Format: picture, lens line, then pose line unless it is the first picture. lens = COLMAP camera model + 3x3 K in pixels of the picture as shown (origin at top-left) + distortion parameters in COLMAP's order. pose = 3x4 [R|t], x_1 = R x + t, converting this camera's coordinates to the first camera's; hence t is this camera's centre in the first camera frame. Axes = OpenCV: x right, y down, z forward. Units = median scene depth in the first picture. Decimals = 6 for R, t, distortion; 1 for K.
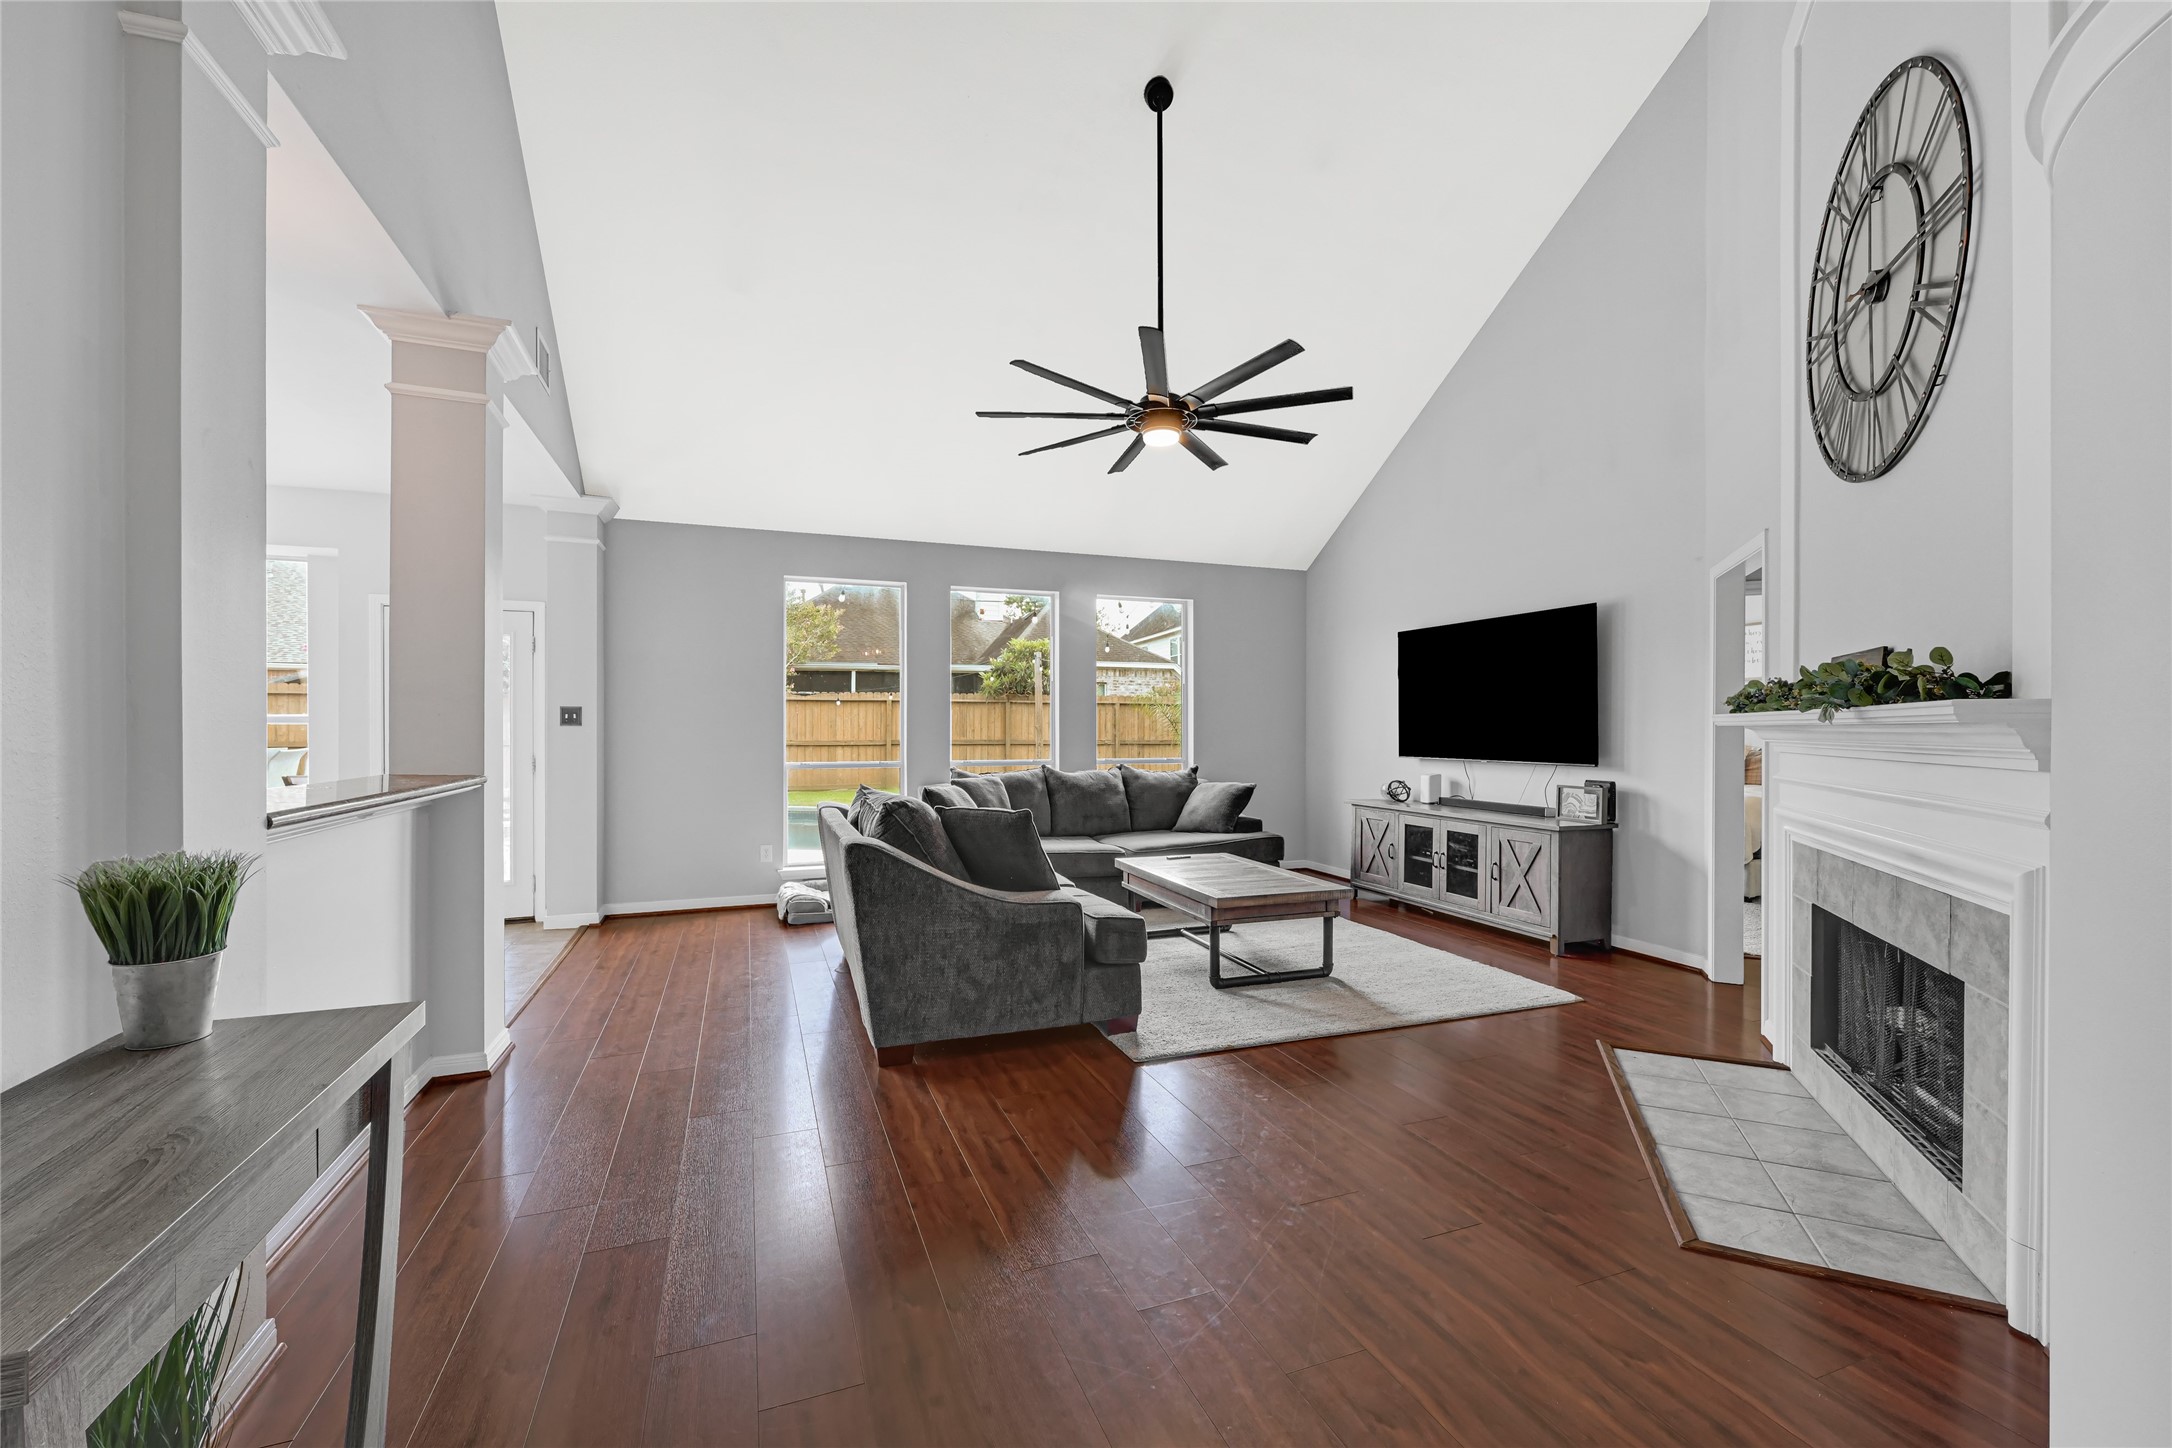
lens RADIAL K [[886.4, 0, 1071.2], [0, 886.4, 725.5], [0, 0, 1]] dist [-0.002178, -0.000022]
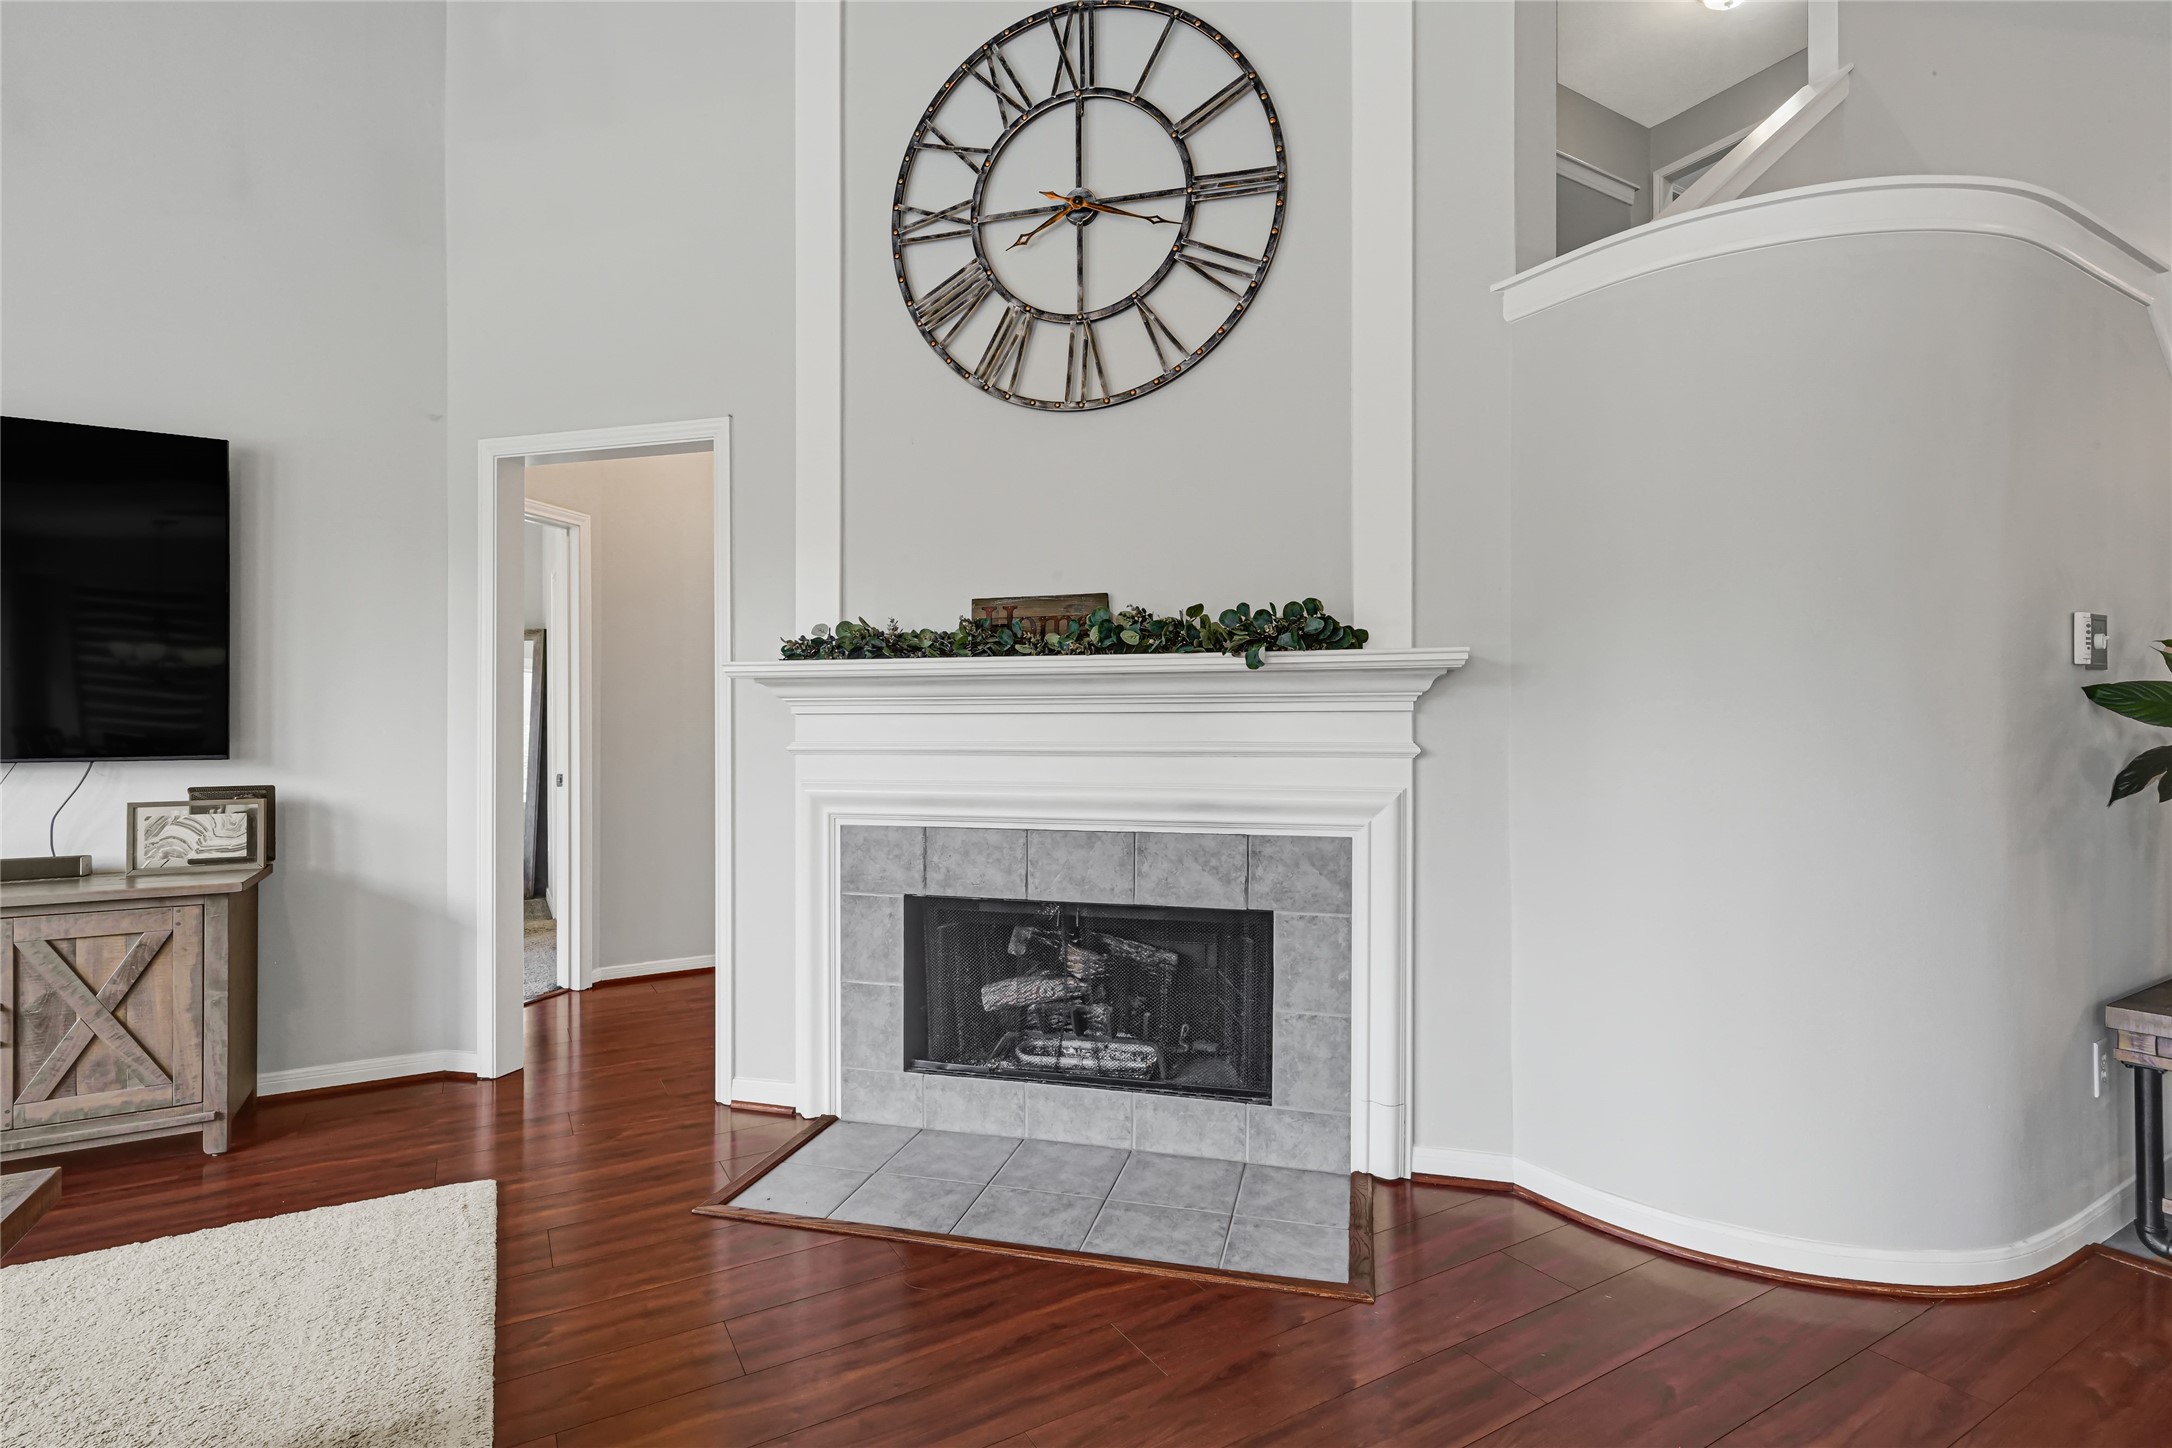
lens RADIAL K [[1050.6, 0, 1089.4], [0, 1050.6, 719.4], [0, 0, 1]] dist [-0.000425, -0.000165]
pose [[-0.176974, -0.004019, 0.984207, -0.096094], [-0.000277, 0.999992, 0.004033, 0.021369], [-0.984215, 0.000441, -0.176974, 0.630981]]
